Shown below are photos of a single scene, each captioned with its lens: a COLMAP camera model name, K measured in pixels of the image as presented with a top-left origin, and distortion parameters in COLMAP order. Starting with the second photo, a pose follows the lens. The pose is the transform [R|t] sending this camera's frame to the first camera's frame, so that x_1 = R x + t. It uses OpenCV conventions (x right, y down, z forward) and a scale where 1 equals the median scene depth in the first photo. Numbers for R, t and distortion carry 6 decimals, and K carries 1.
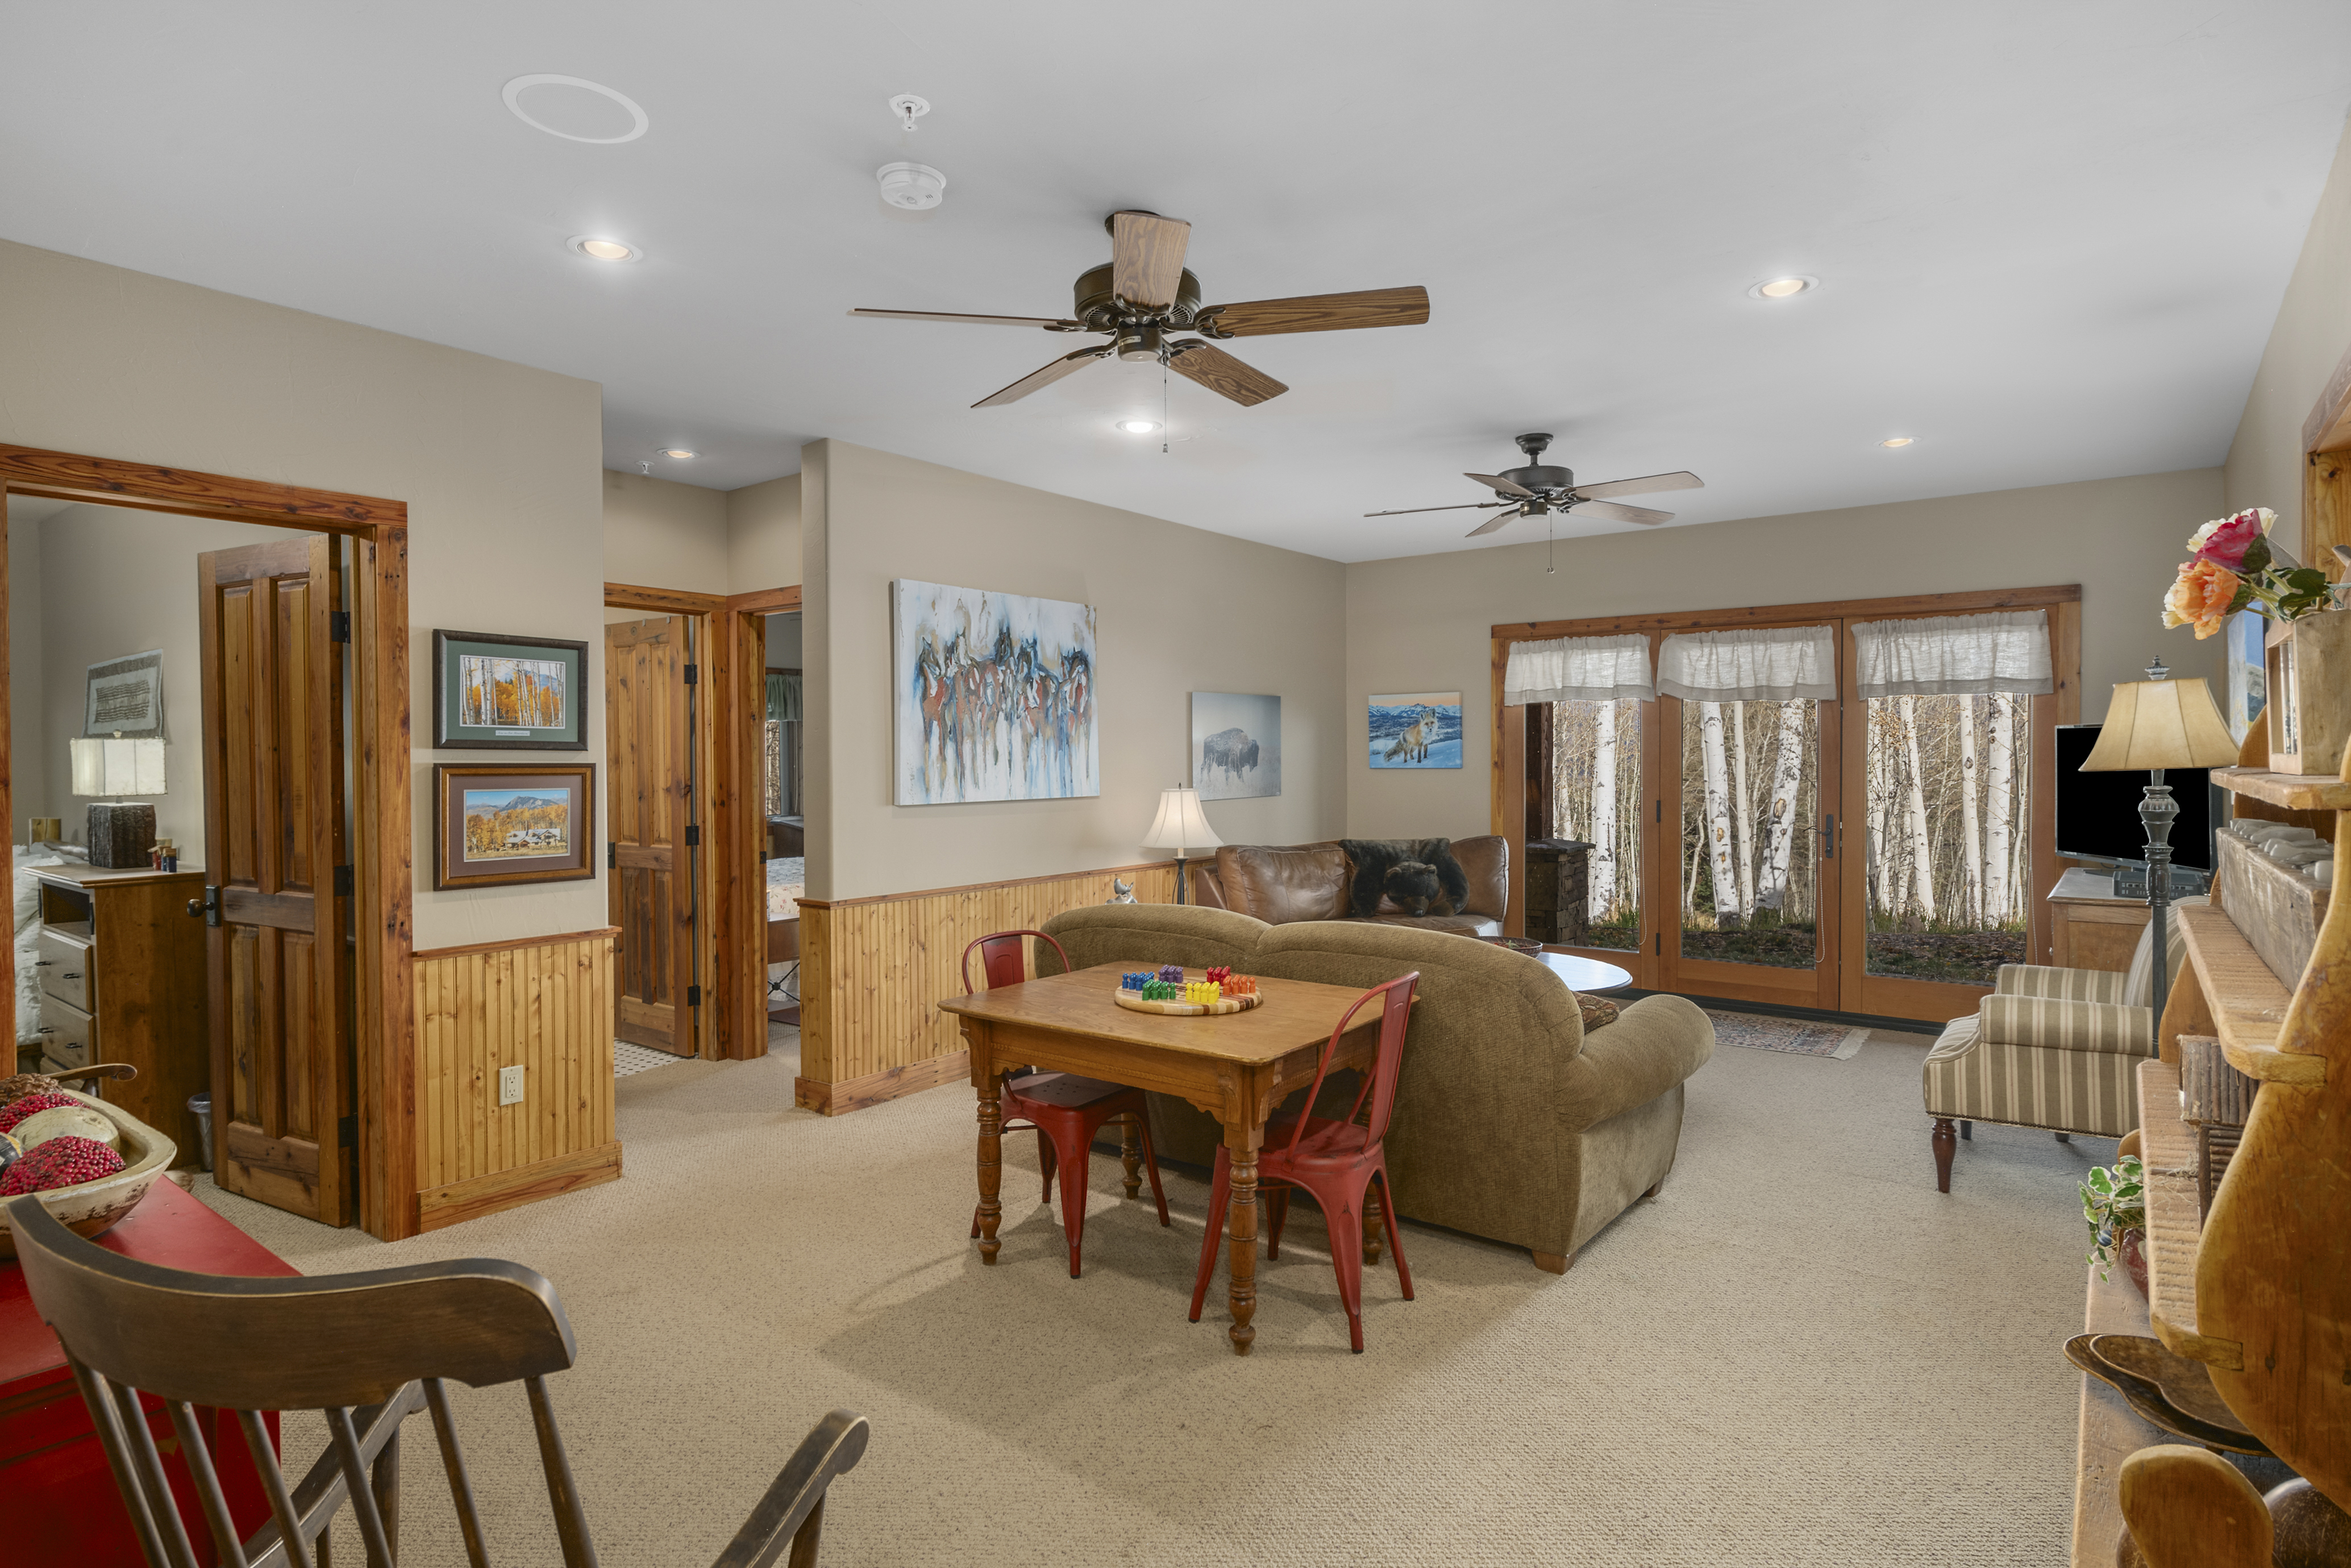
lens RADIAL K [[1230.5, 0, 1169.9], [0, 1230.5, 788.9], [0, 0, 1]] dist [-0.001780, -0.000835]
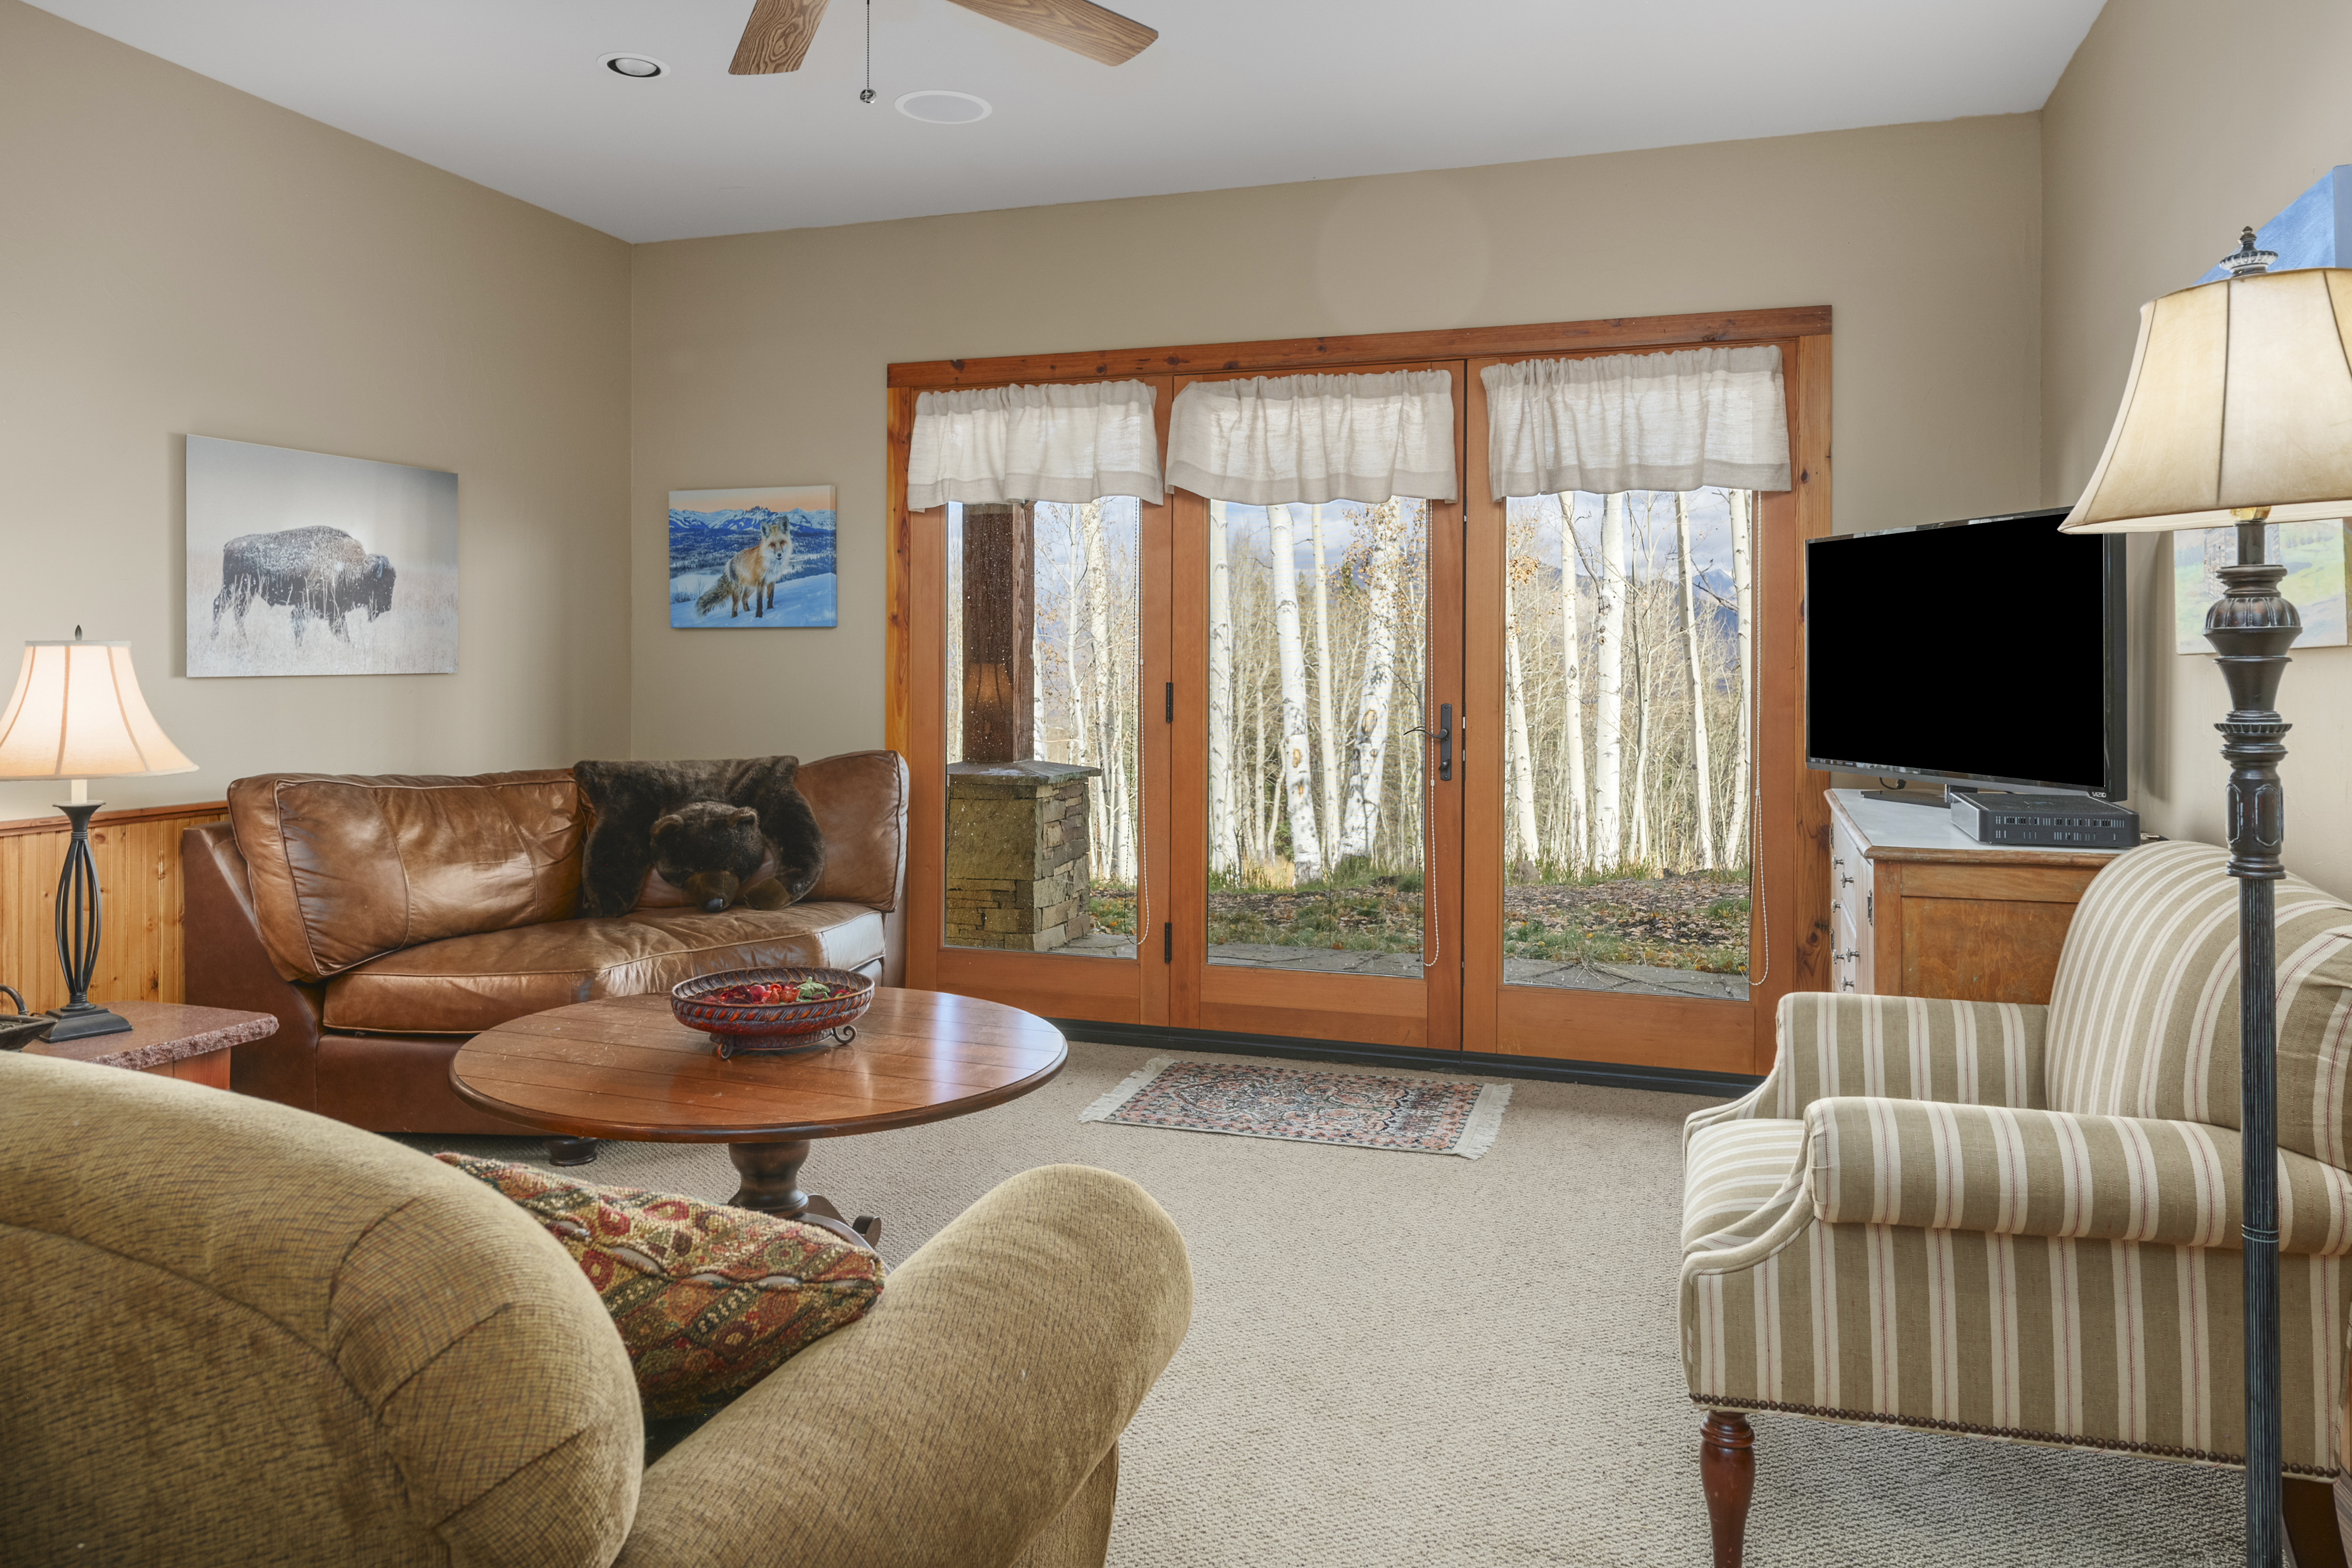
lens RADIAL K [[1600.7, 0, 1186.7], [0, 1600.7, 709.4], [0, 0, 1]] dist [0.006021, 0.000254]
pose [[0.940735, -0.000600, 0.339141, 0.161468], [0.000450, 1.000000, 0.000522, 0.021247], [-0.339141, -0.000338, 0.940735, 0.321891]]
